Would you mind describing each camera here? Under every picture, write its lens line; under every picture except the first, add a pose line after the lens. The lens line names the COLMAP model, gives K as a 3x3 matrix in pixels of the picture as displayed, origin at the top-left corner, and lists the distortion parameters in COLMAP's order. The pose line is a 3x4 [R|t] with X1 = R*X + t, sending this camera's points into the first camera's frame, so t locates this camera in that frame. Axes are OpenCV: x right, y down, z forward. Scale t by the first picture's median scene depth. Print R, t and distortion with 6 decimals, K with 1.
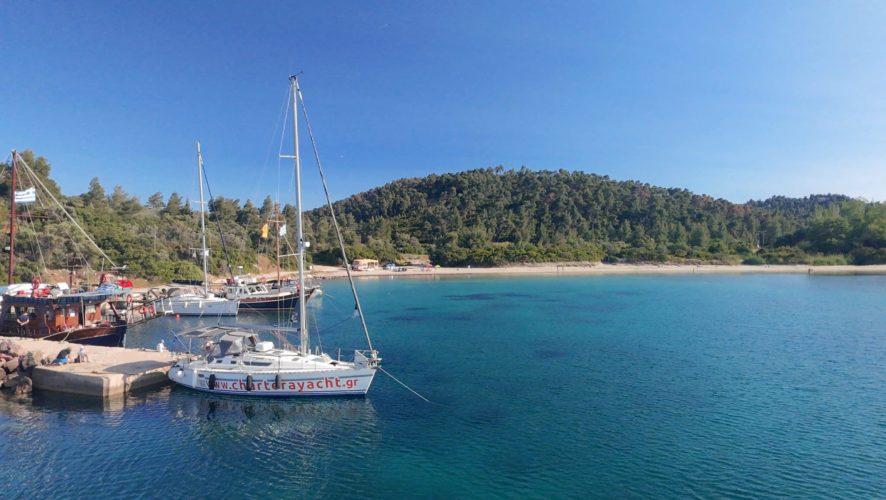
lens RADIAL K [[577.7, 0, 443.0], [0, 577.7, 250.0], [0, 0, 1]] dist [0.007609, 0.002635]
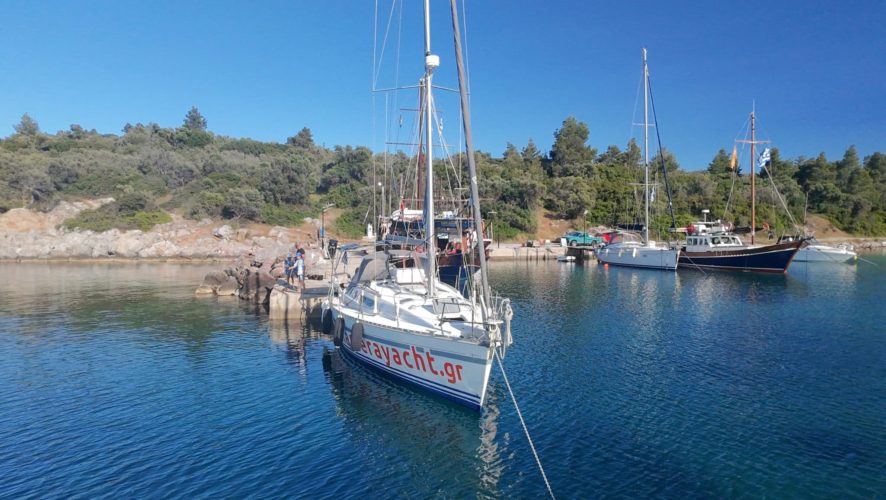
lens RADIAL K [[577.7, 0, 443.0], [0, 577.7, 250.0], [0, 0, 1]] dist [0.007609, 0.002635]
pose [[0.583271, 0.042704, -0.811154, 0.067008], [-0.007638, 0.998861, 0.047094, 0.053351], [0.812242, -0.021273, 0.582933, 0.319717]]
